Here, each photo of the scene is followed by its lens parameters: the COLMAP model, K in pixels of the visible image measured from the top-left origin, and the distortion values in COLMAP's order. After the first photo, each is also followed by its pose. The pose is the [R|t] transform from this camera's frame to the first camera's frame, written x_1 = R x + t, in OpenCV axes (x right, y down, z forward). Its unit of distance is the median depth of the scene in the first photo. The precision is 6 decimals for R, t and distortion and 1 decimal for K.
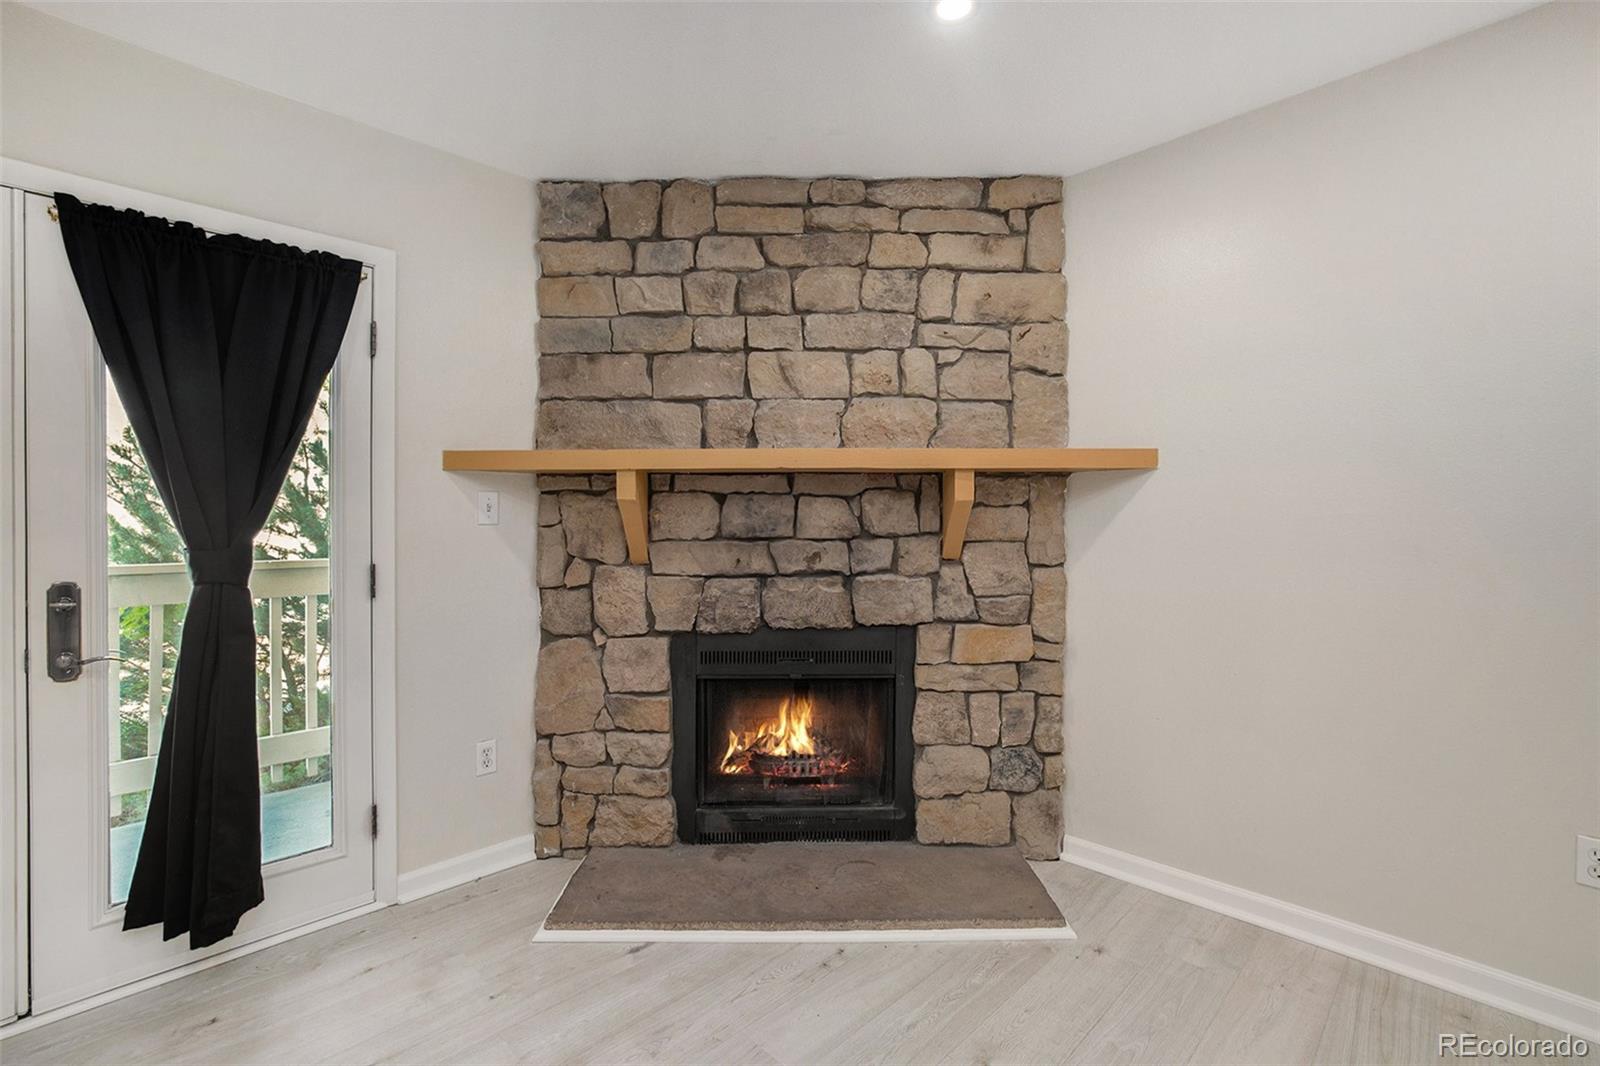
lens RADIAL K [[700.7, 0, 798.6], [0, 700.7, 523.6], [0, 0, 1]] dist [-0.048999, 0.014950]
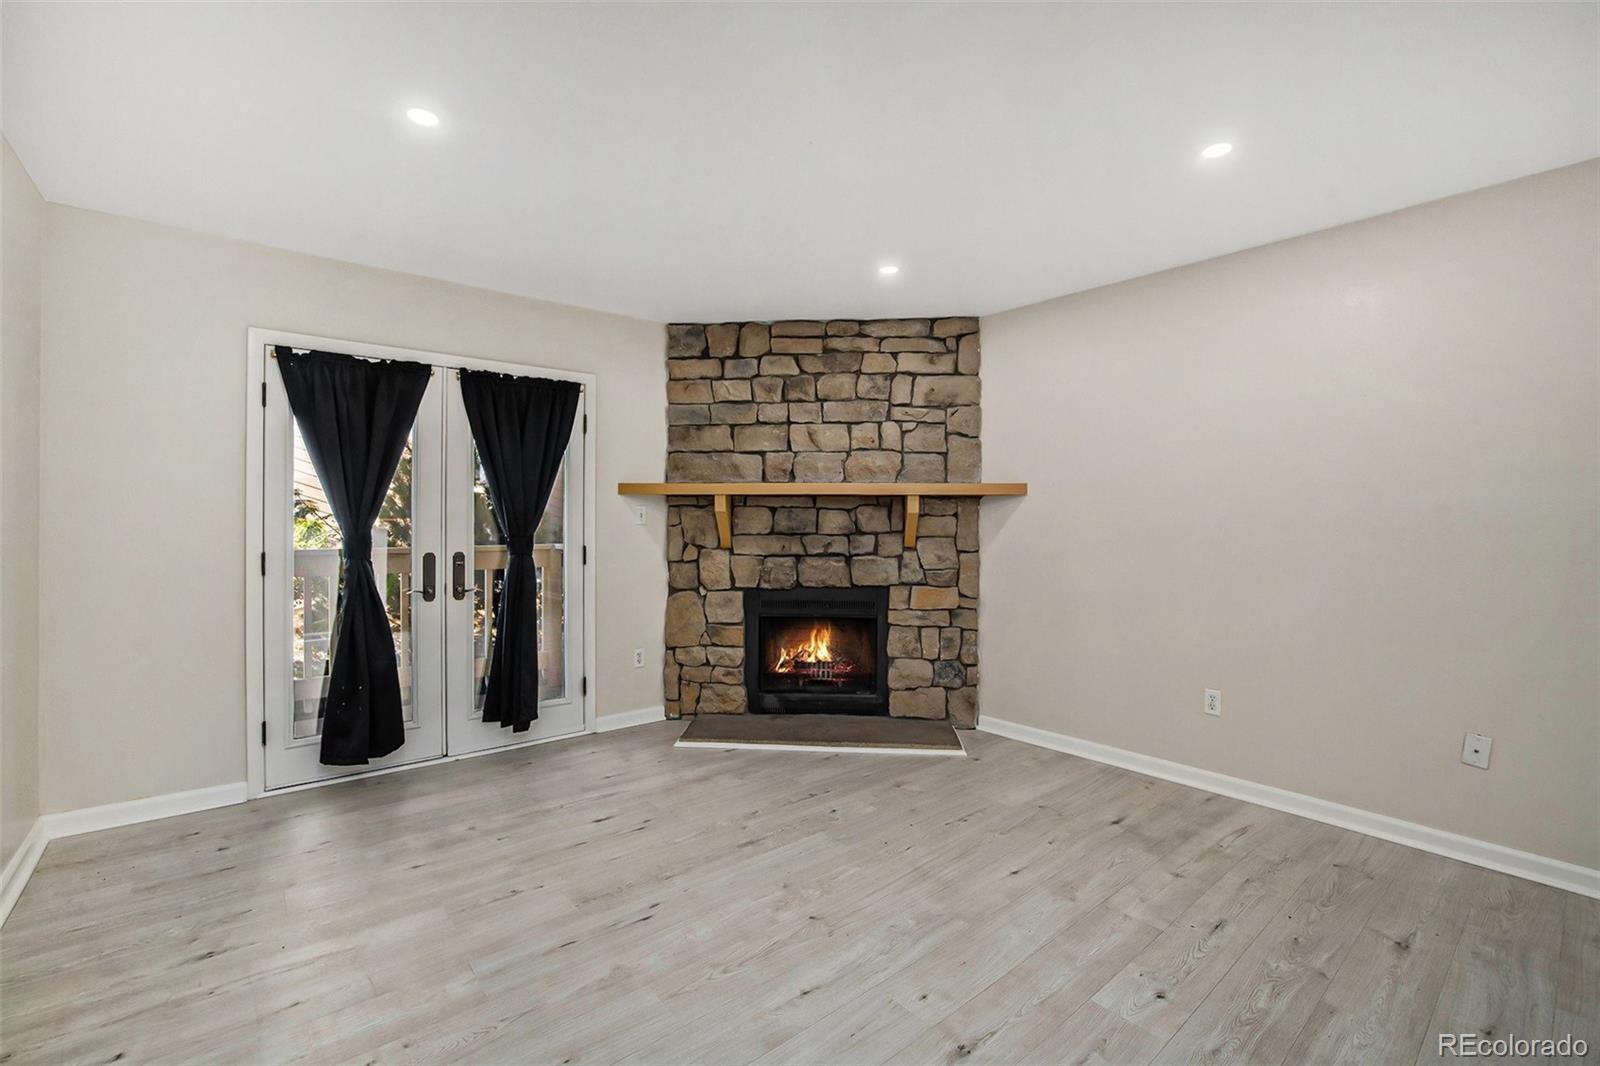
lens RADIAL K [[682.9, 0, 794.5], [0, 682.9, 526.9], [0, 0, 1]] dist [-0.050013, 0.018622]
pose [[0.997259, 0.005321, -0.073798, 0.063108], [-0.004831, 0.999965, 0.006813, -0.007413], [0.073831, -0.006438, 0.997250, -0.658757]]
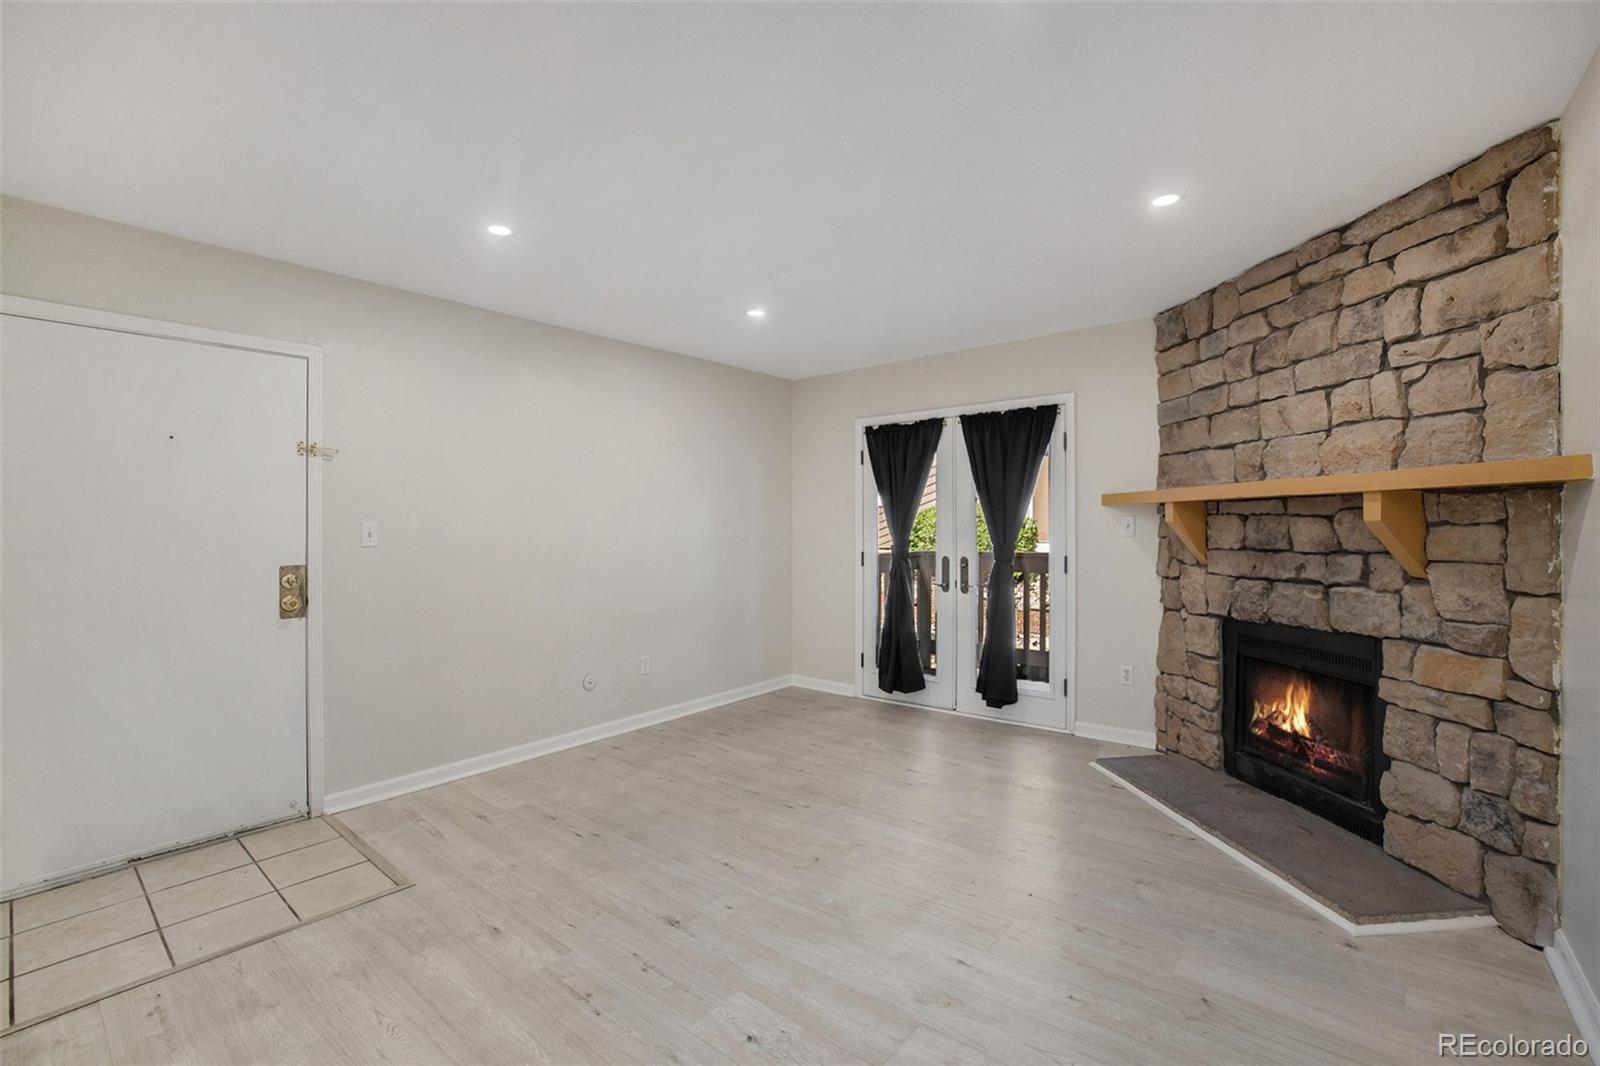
lens RADIAL K [[700.5, 0, 808.5], [0, 700.5, 529.2], [0, 0, 1]] dist [-0.054238, 0.020941]
pose [[0.123165, 0.005815, -0.992369, 1.071057], [0.007146, 0.999952, 0.006746, -0.031105], [0.992361, -0.007923, 0.123117, 0.026402]]
